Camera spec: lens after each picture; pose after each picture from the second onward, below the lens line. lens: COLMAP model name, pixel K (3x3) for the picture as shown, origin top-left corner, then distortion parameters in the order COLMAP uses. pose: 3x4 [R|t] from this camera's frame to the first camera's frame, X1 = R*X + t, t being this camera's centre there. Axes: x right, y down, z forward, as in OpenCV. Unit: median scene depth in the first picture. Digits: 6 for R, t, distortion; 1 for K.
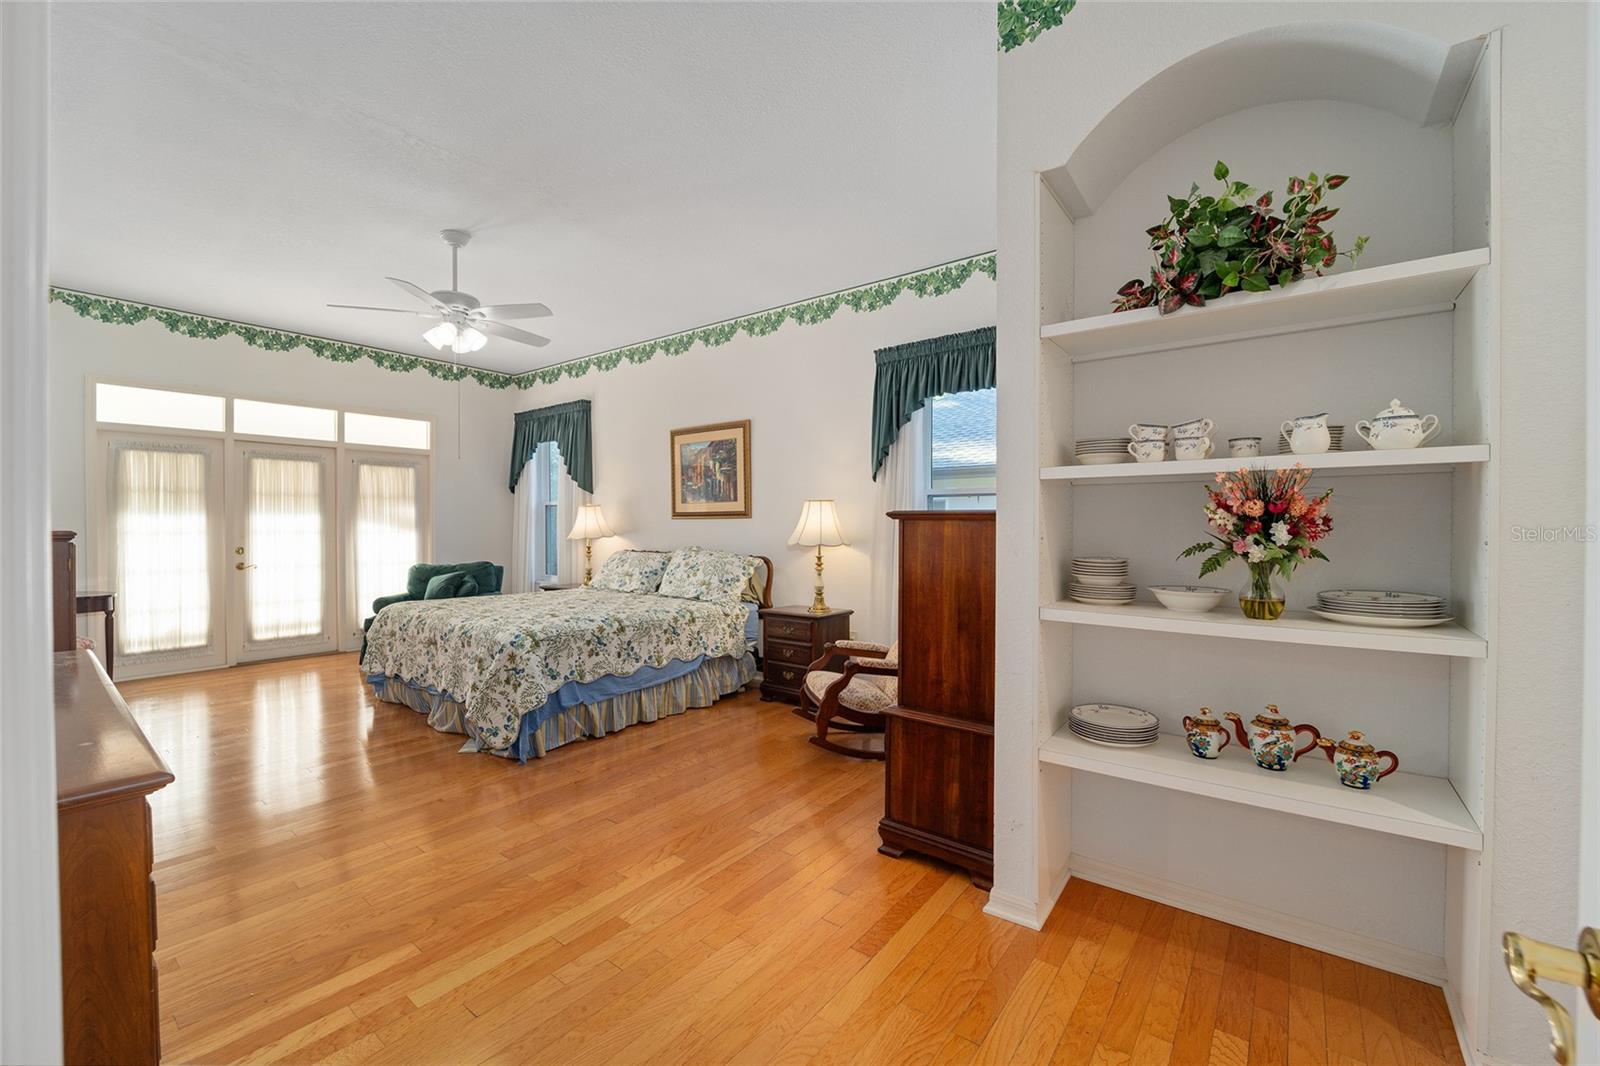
lens RADIAL K [[651.6, 0, 813.4], [0, 651.6, 529.4], [0, 0, 1]] dist [-0.034158, -0.000573]
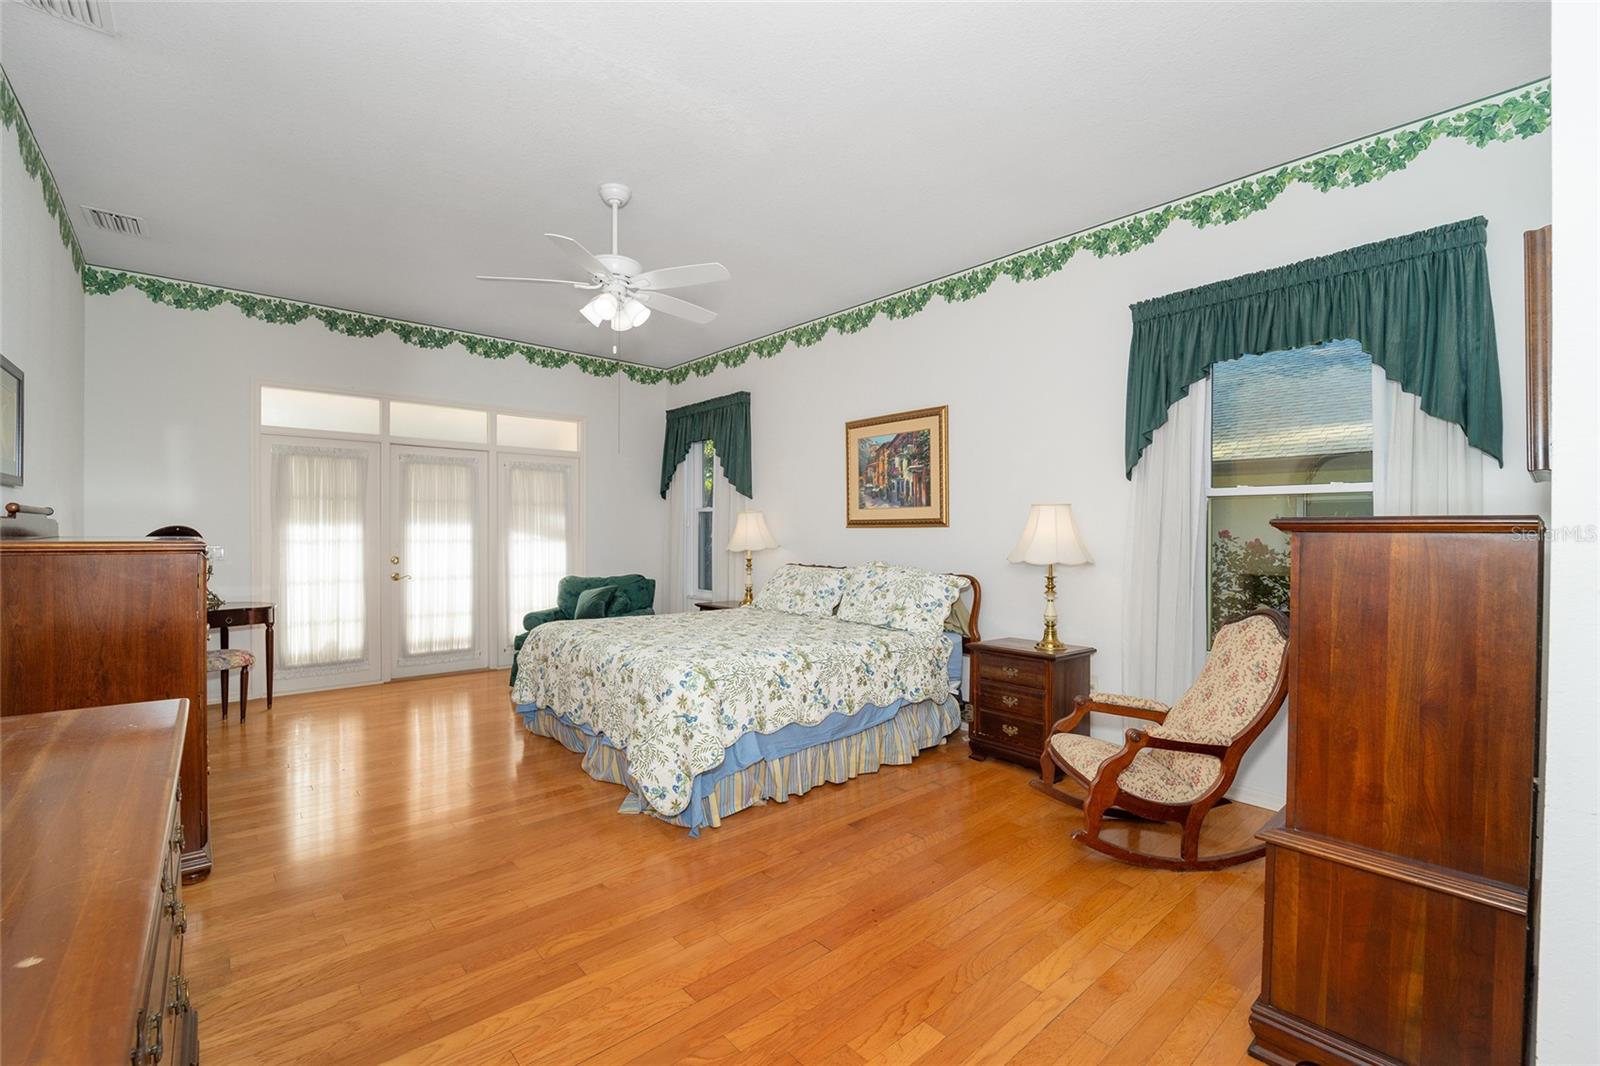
lens RADIAL K [[651.6, 0, 792.6], [0, 651.6, 535.7], [0, 0, 1]] dist [-0.034158, -0.000573]
pose [[0.978672, 0.004137, -0.205386, -0.136858], [-0.004492, 0.999989, -0.001259, -0.005485], [0.205379, 0.002154, 0.978680, 0.194817]]
